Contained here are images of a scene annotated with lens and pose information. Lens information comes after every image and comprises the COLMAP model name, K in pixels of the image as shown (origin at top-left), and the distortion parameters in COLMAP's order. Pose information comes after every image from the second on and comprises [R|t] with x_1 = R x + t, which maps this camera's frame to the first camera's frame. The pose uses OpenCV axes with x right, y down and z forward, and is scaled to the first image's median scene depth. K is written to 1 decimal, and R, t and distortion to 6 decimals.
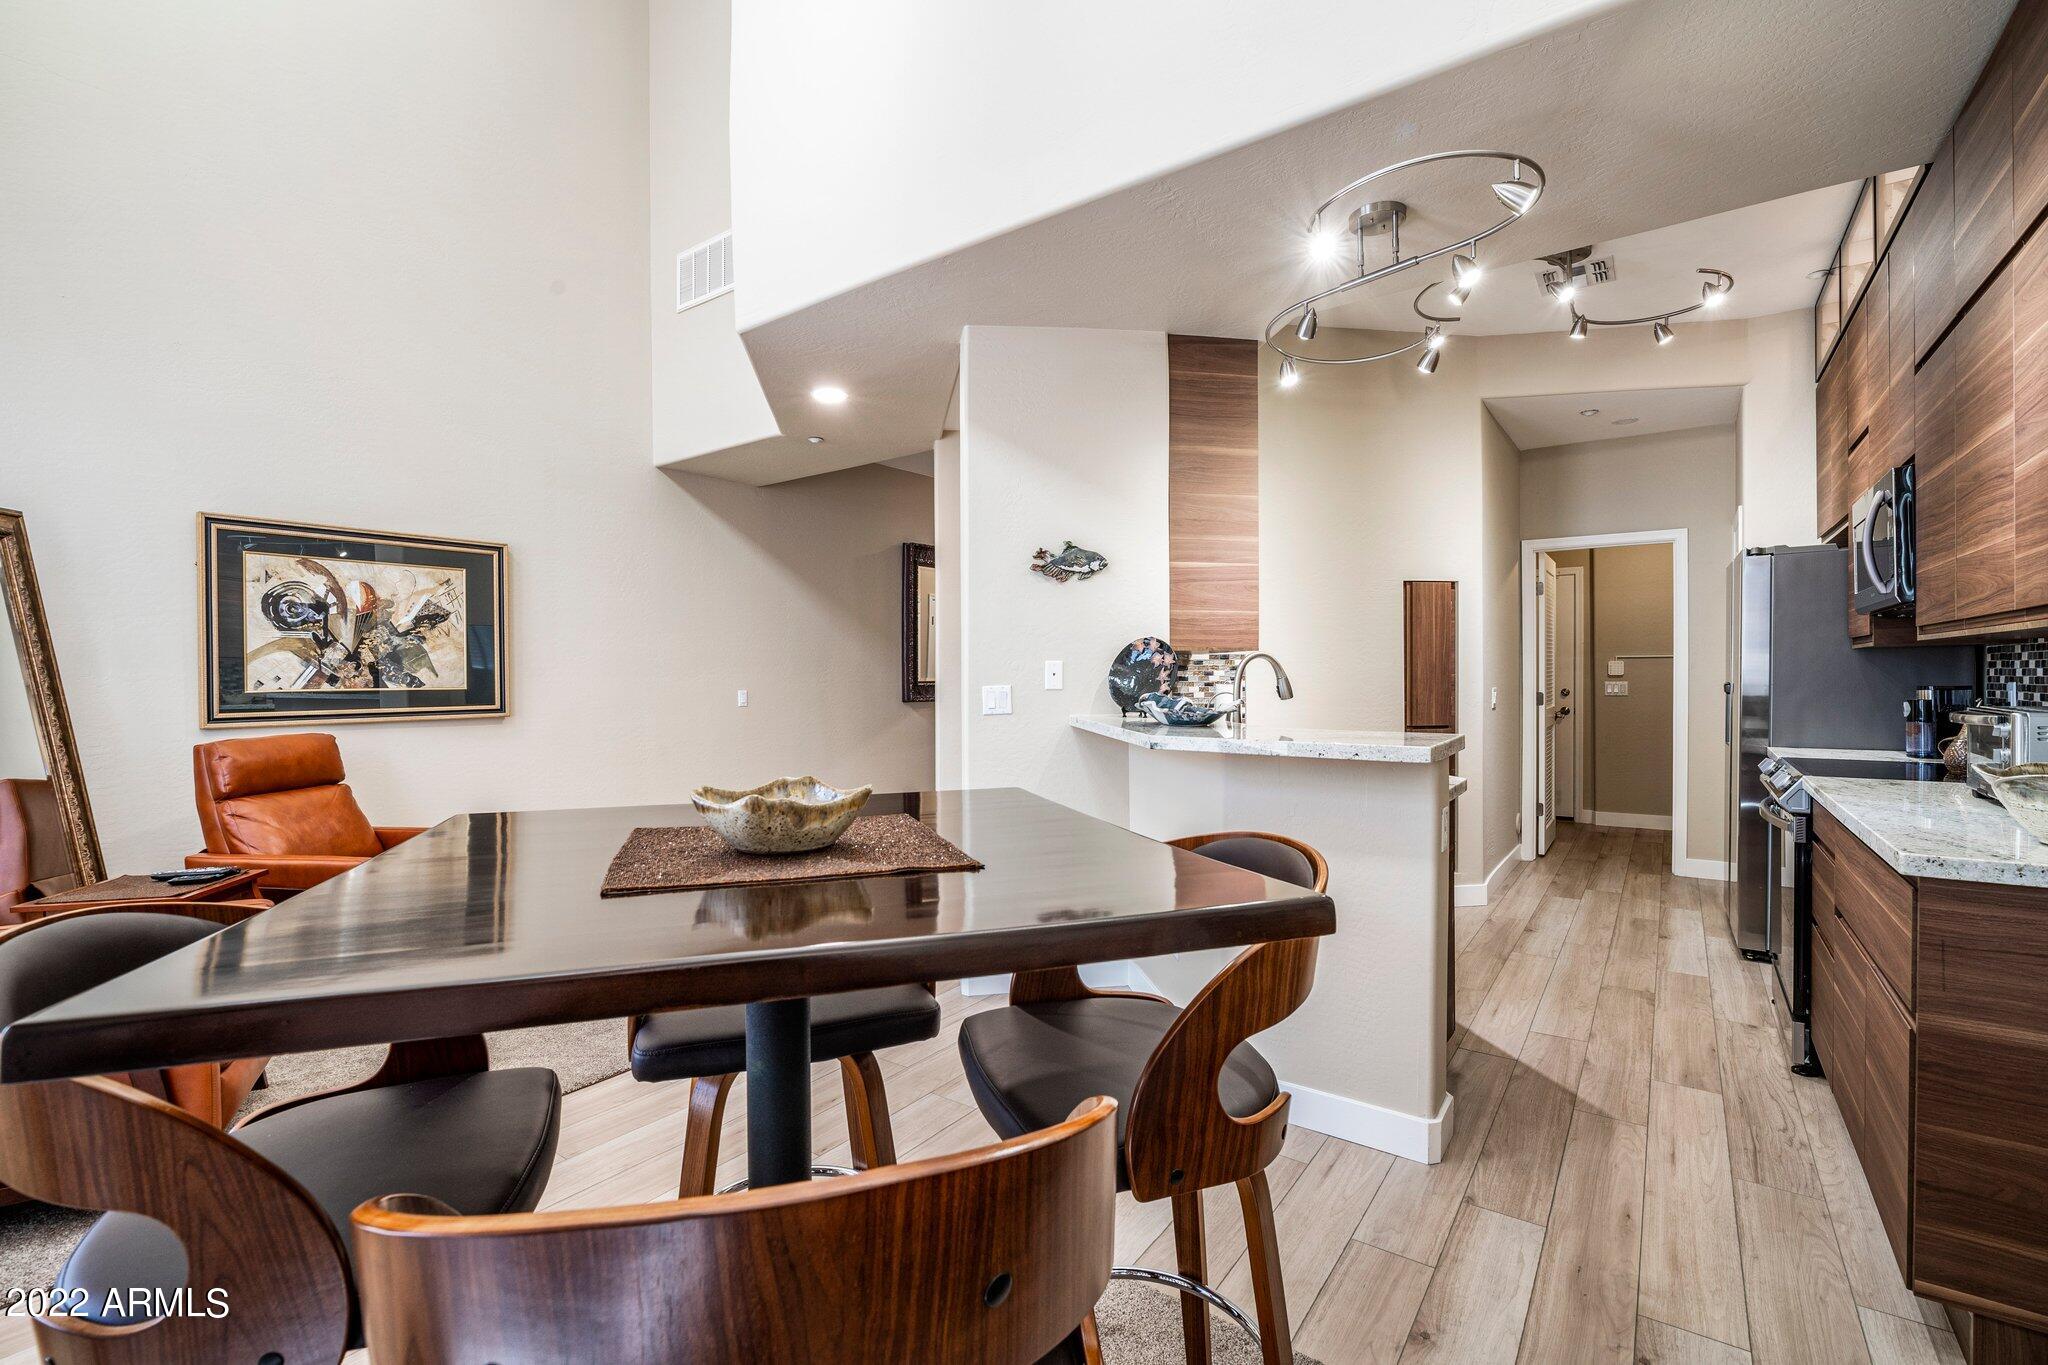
lens RADIAL K [[876.7, 0, 1023.4], [0, 876.7, 678.9], [0, 0, 1]] dist [0.003608, 0.000357]
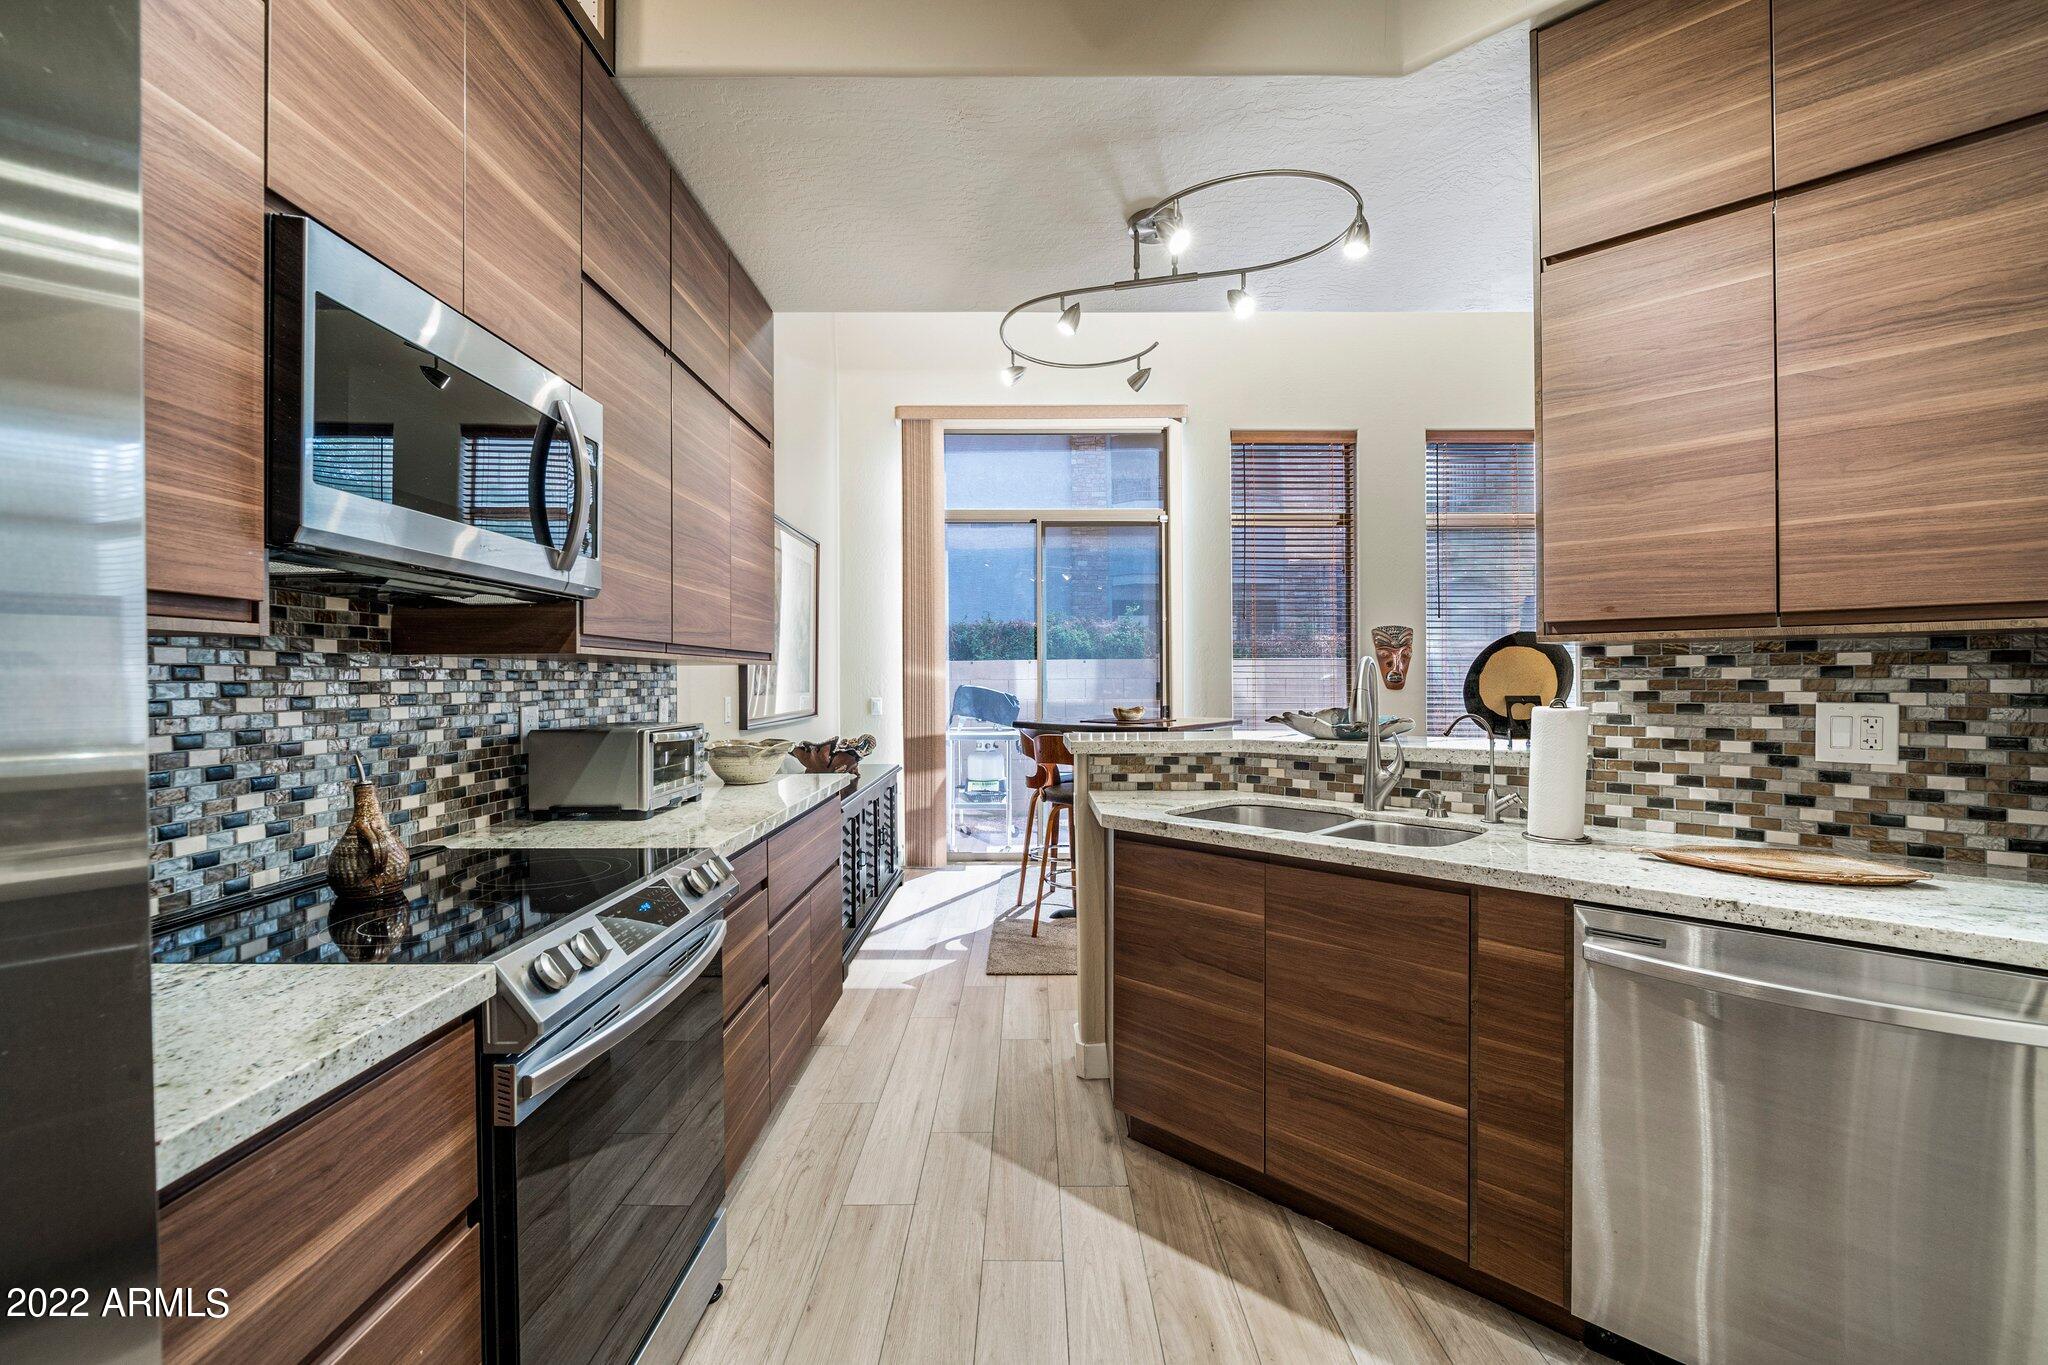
lens RADIAL K [[876.7, 0, 1023.4], [0, 876.7, 683.4], [0, 0, 1]] dist [0.003608, 0.000357]
pose [[-0.807513, -0.001883, -0.589847, 1.088932], [-0.008658, 0.999925, 0.008661, -0.011611], [0.589786, 0.012100, -0.807469, 1.669693]]
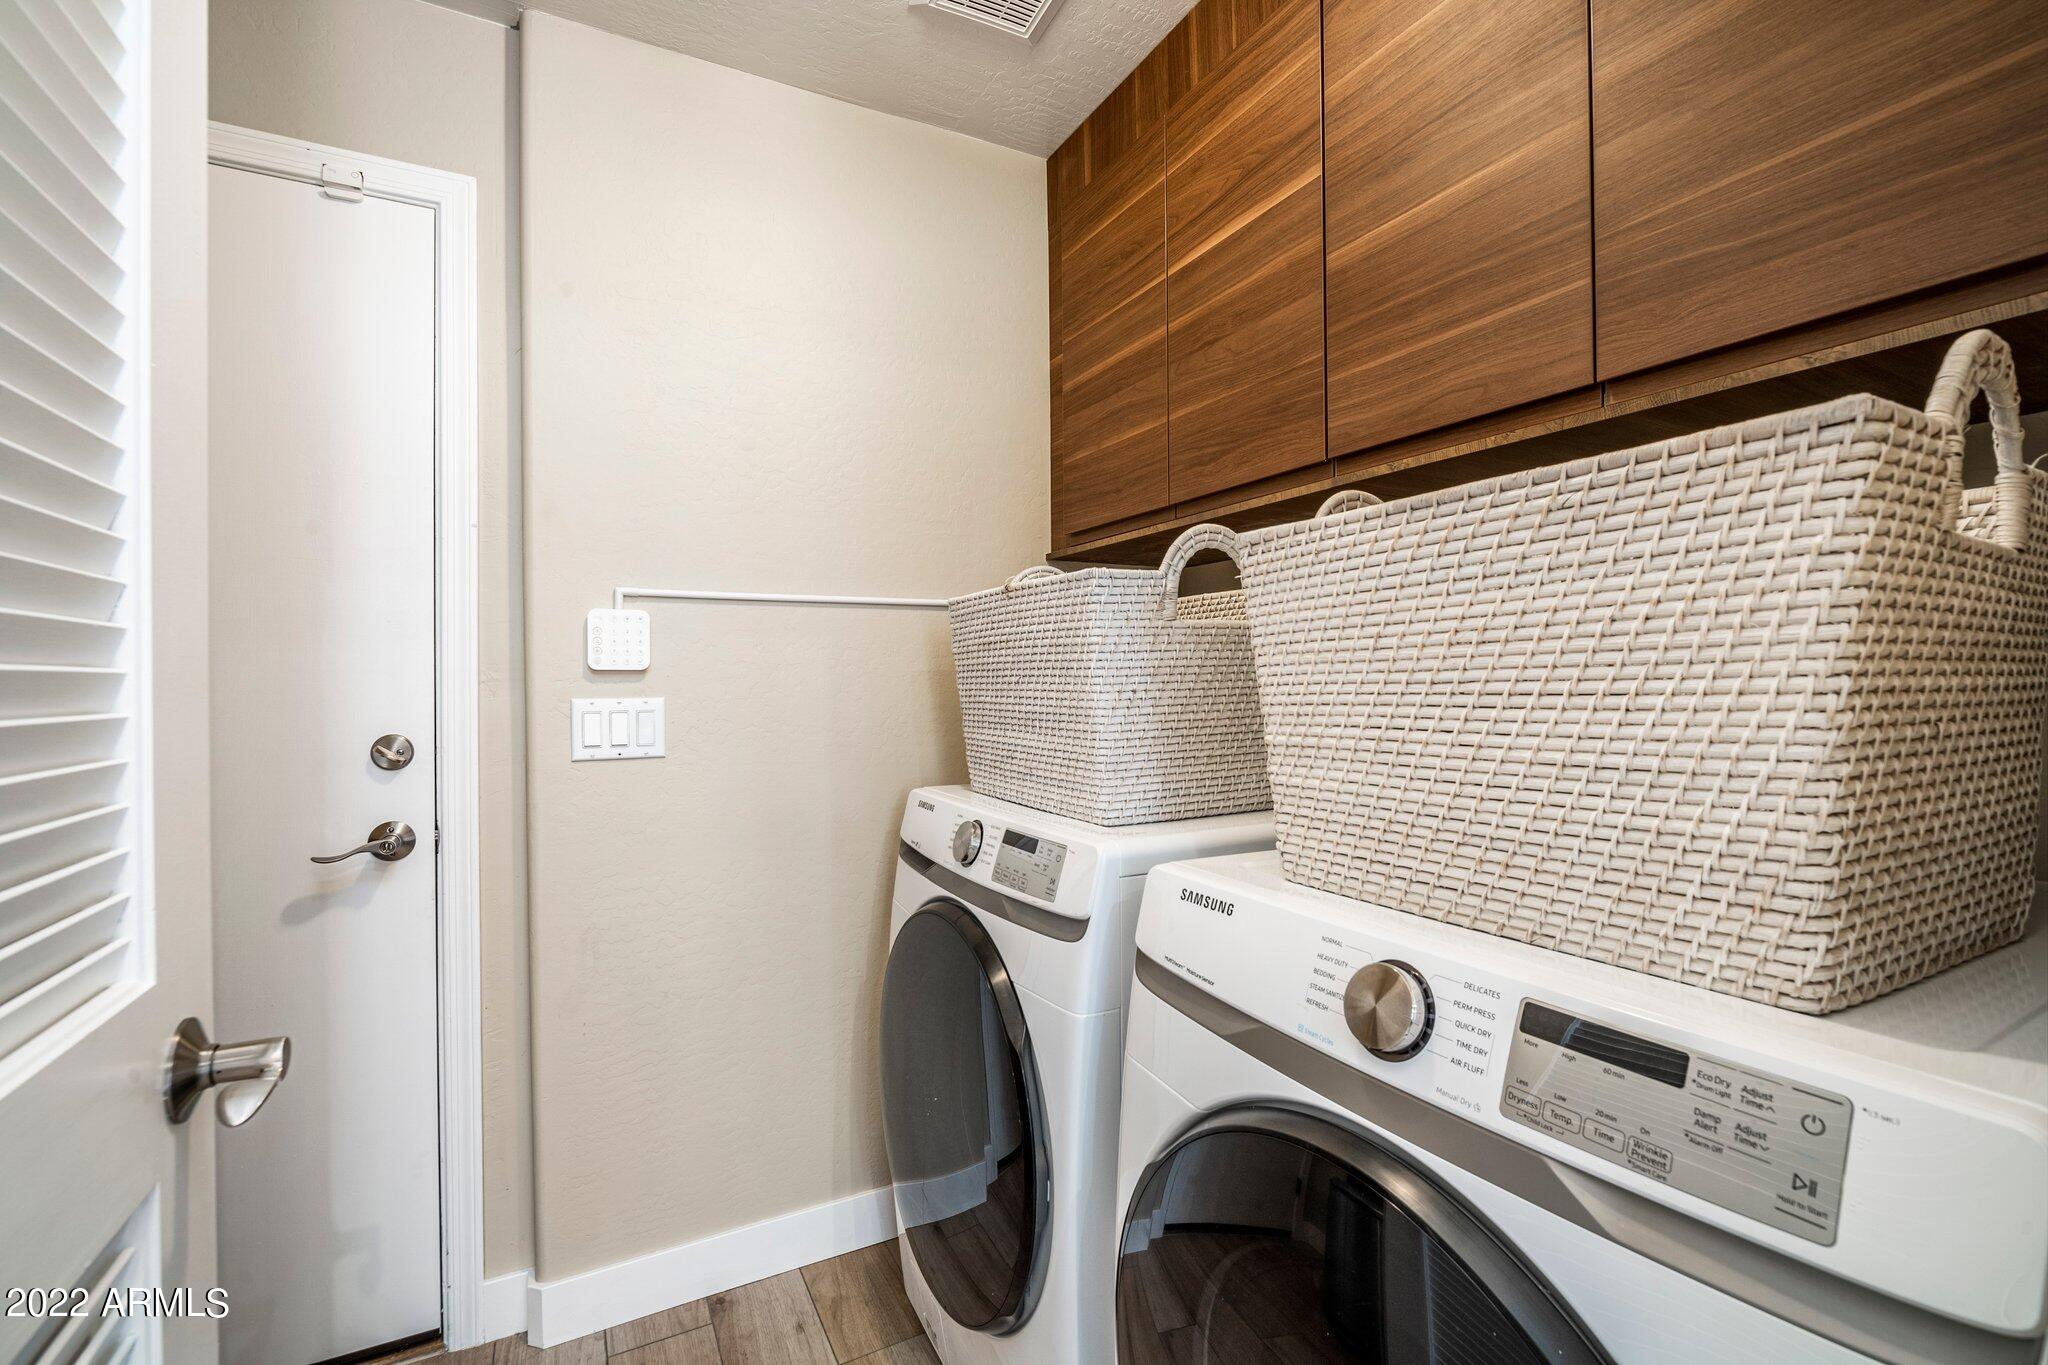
lens RADIAL K [[876.7, 0, 1020.6], [0, 876.7, 680.3], [0, 0, 1]] dist [0.003608, 0.000357]
pose [[0.433000, -0.009165, 0.901348, 0.552239], [0.023847, 0.999715, -0.001291, 0.002092], [-0.901079, 0.022053, 0.433095, 0.865451]]
